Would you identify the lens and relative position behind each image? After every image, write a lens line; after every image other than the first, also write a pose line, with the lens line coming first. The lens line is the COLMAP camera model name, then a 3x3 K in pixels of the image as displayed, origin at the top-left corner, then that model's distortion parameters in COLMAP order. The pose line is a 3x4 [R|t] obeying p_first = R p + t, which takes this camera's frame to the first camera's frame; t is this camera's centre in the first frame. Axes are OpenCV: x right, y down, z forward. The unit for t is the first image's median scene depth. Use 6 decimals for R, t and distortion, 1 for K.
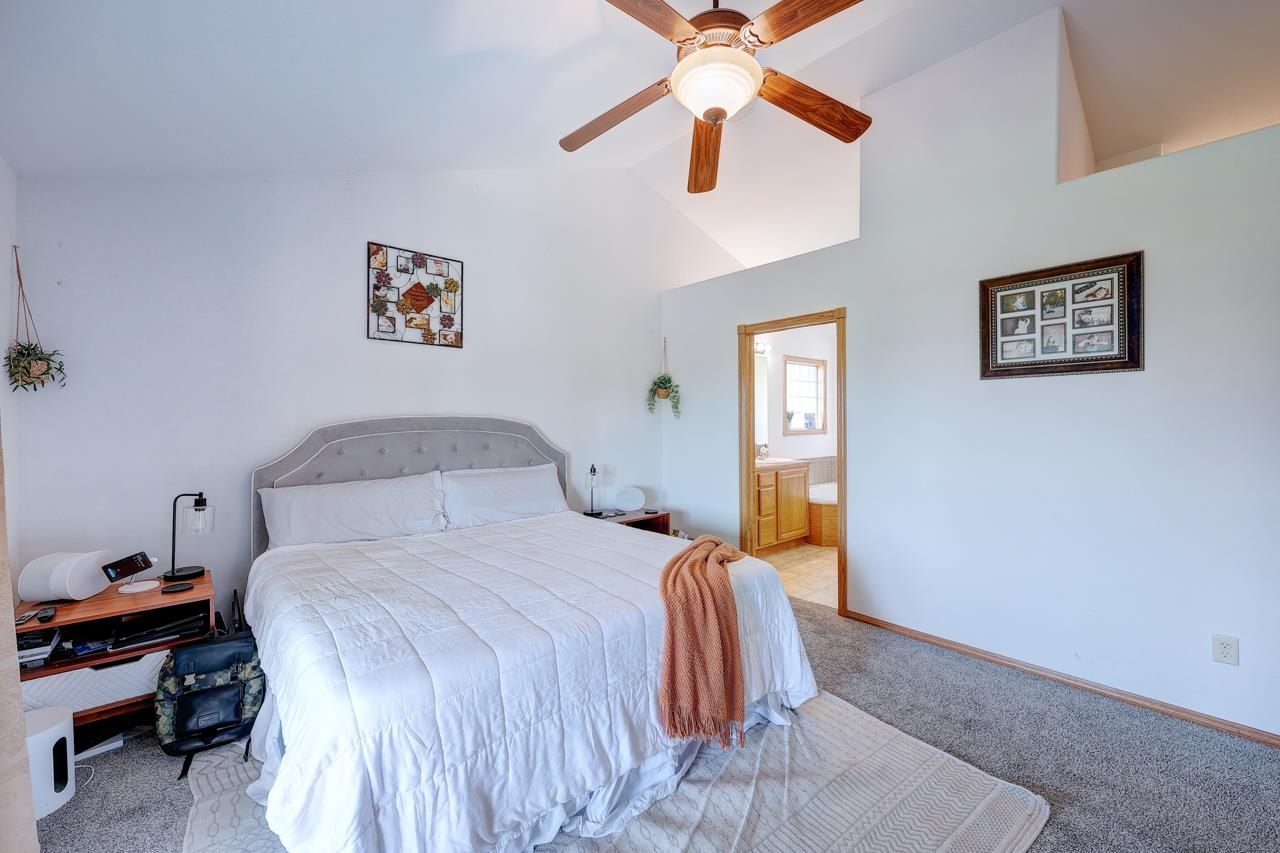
lens RADIAL K [[523.7, 0, 642.9], [0, 523.7, 420.7], [0, 0, 1]] dist [0.000543, -0.001368]
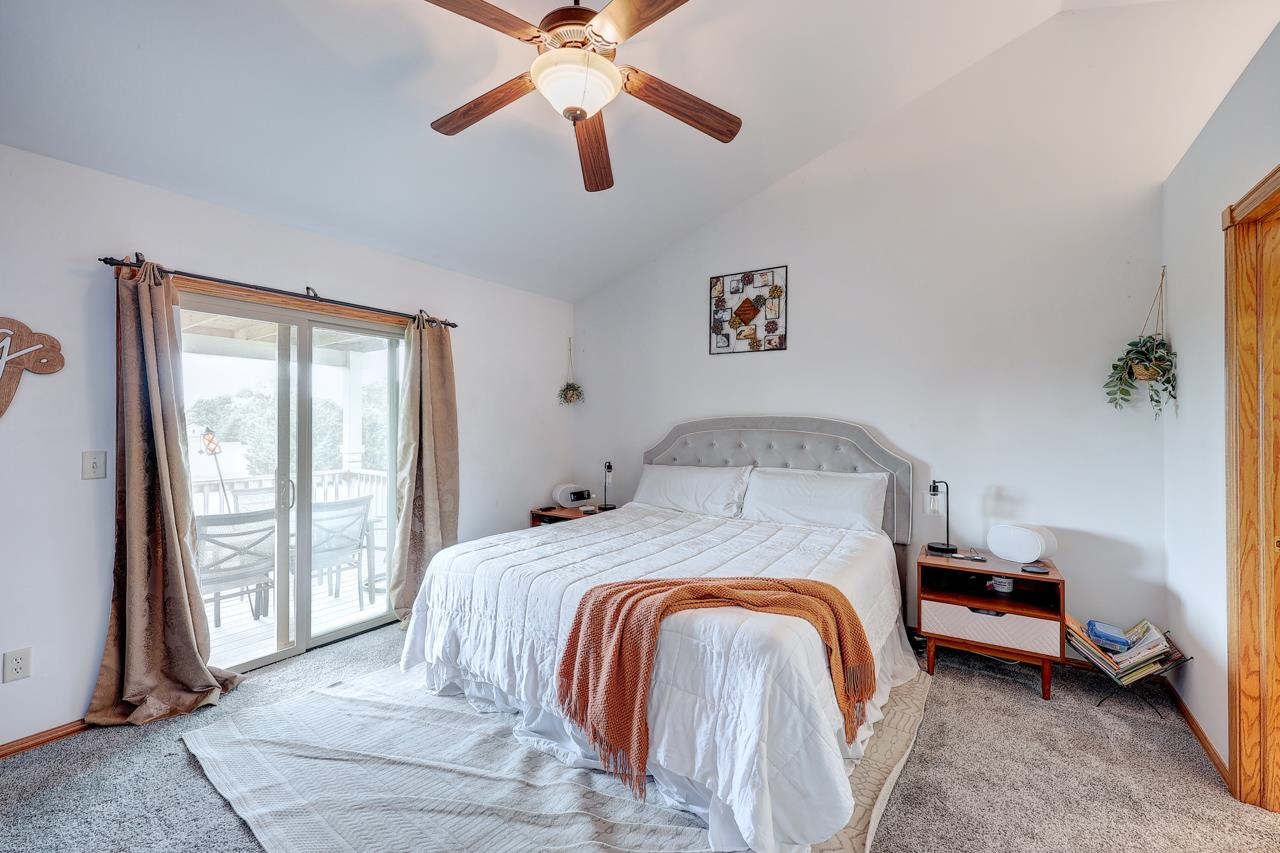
lens RADIAL K [[523.7, 0, 640.2], [0, 523.7, 420.7], [0, 0, 1]] dist [0.000543, -0.001368]
pose [[0.240004, 0.006794, -0.970748, 0.620521], [-0.000041, 0.999976, 0.006989, -0.006768], [0.970772, -0.001638, 0.239998, 0.504574]]
